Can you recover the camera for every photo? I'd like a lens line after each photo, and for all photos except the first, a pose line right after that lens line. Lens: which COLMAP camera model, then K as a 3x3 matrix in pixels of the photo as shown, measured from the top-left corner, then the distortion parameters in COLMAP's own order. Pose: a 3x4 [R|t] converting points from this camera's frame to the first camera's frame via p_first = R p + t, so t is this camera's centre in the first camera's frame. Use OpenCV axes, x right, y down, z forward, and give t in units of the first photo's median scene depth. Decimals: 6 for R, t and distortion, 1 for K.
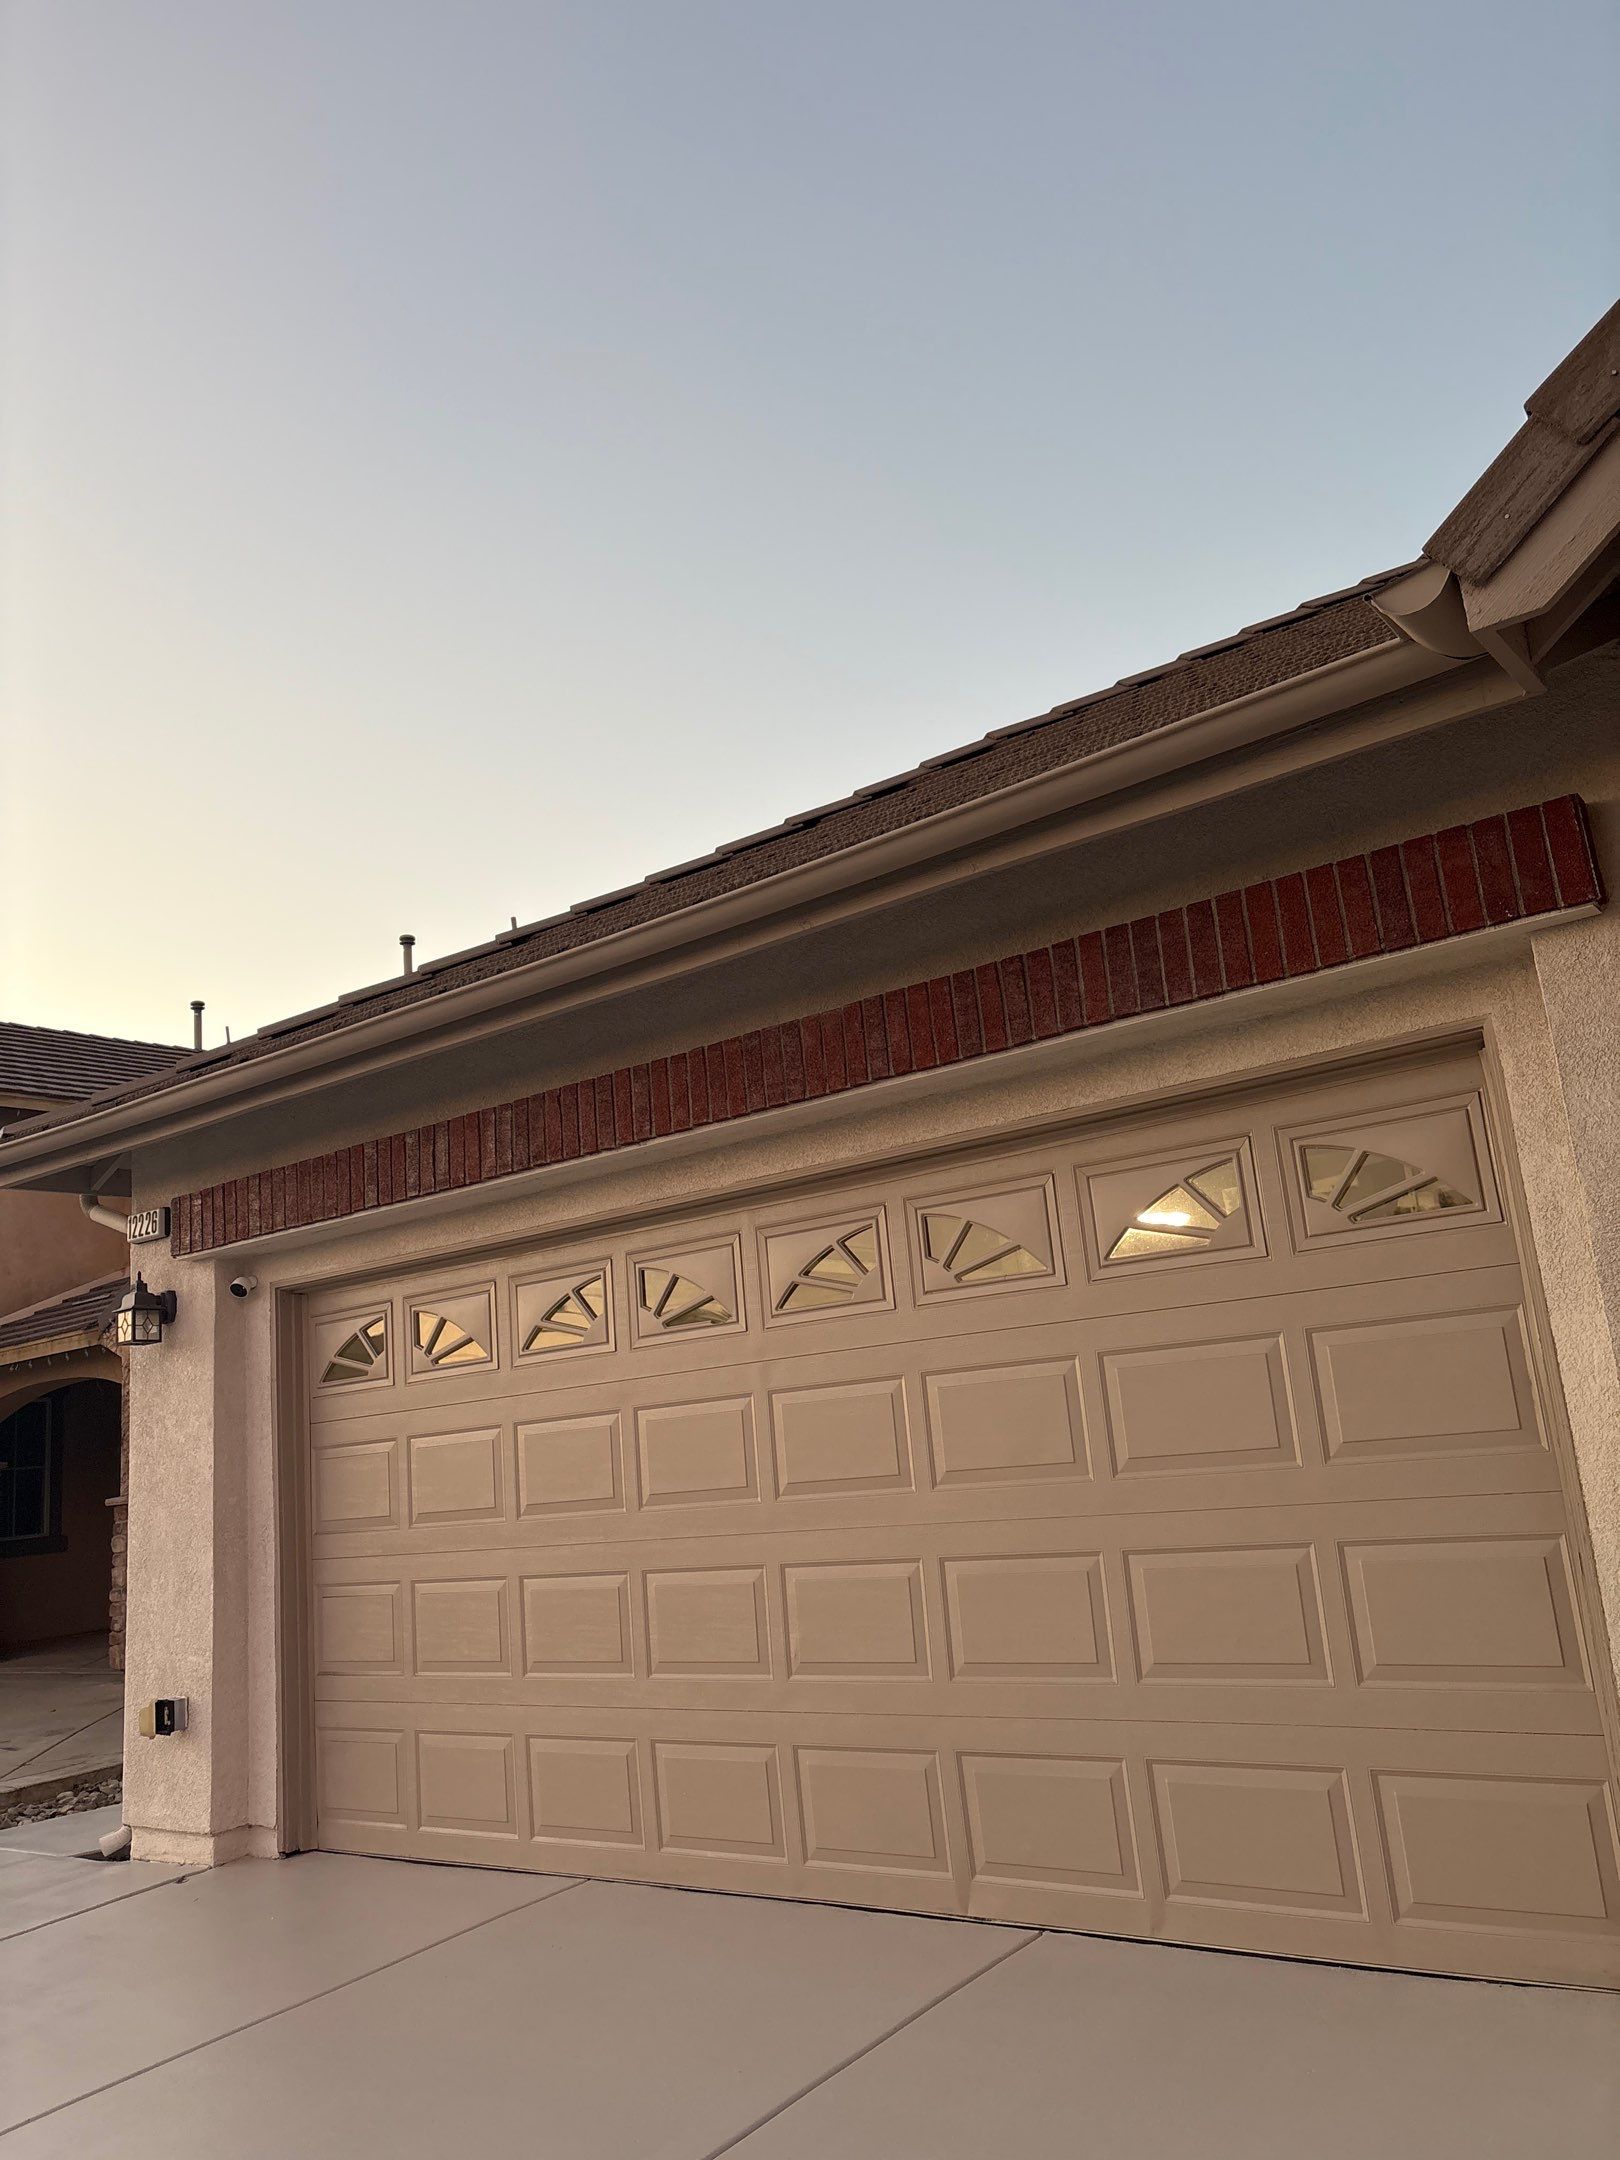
lens RADIAL K [[1580.5, 0, 825.2], [0, 1580.5, 1090.7], [0, 0, 1]] dist [0.004547, -0.002090]
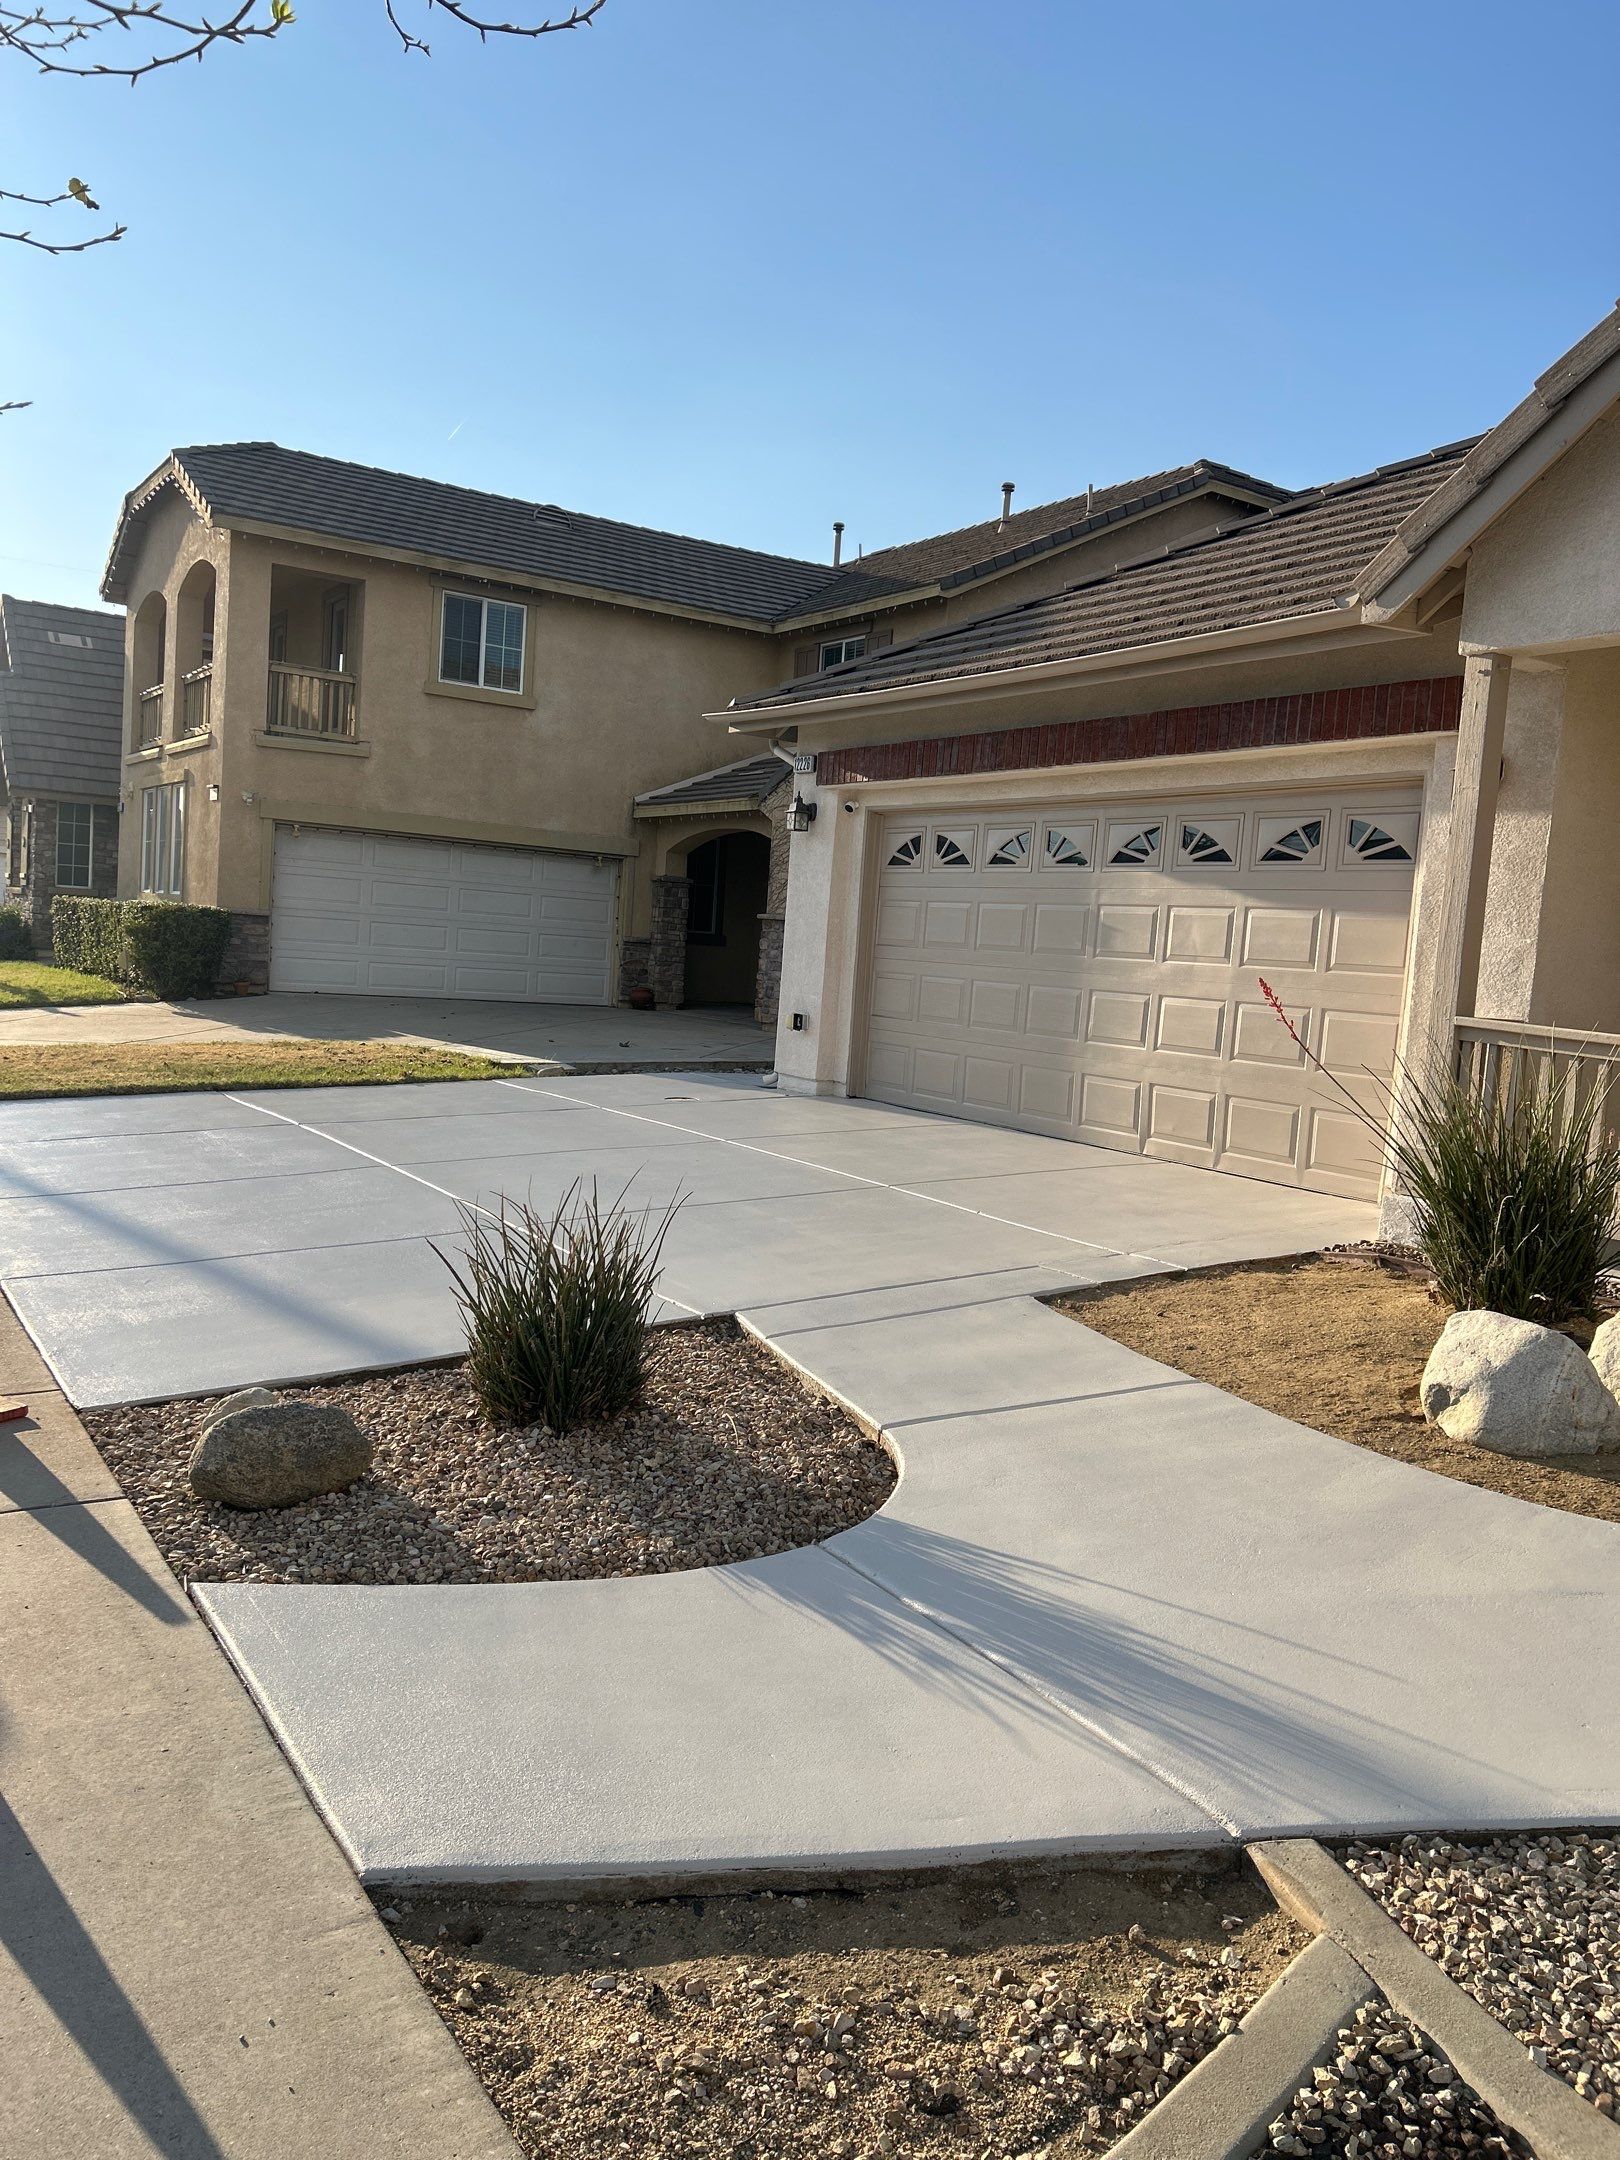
lens RADIAL K [[1580.5, 0, 825.2], [0, 1580.5, 1090.7], [0, 0, 1]] dist [0.004547, -0.002090]
pose [[0.925684, 0.183043, -0.331064, 0.270090], [-0.068772, 0.941988, 0.328527, -0.166032], [0.371993, -0.281344, 0.884571, -0.721928]]
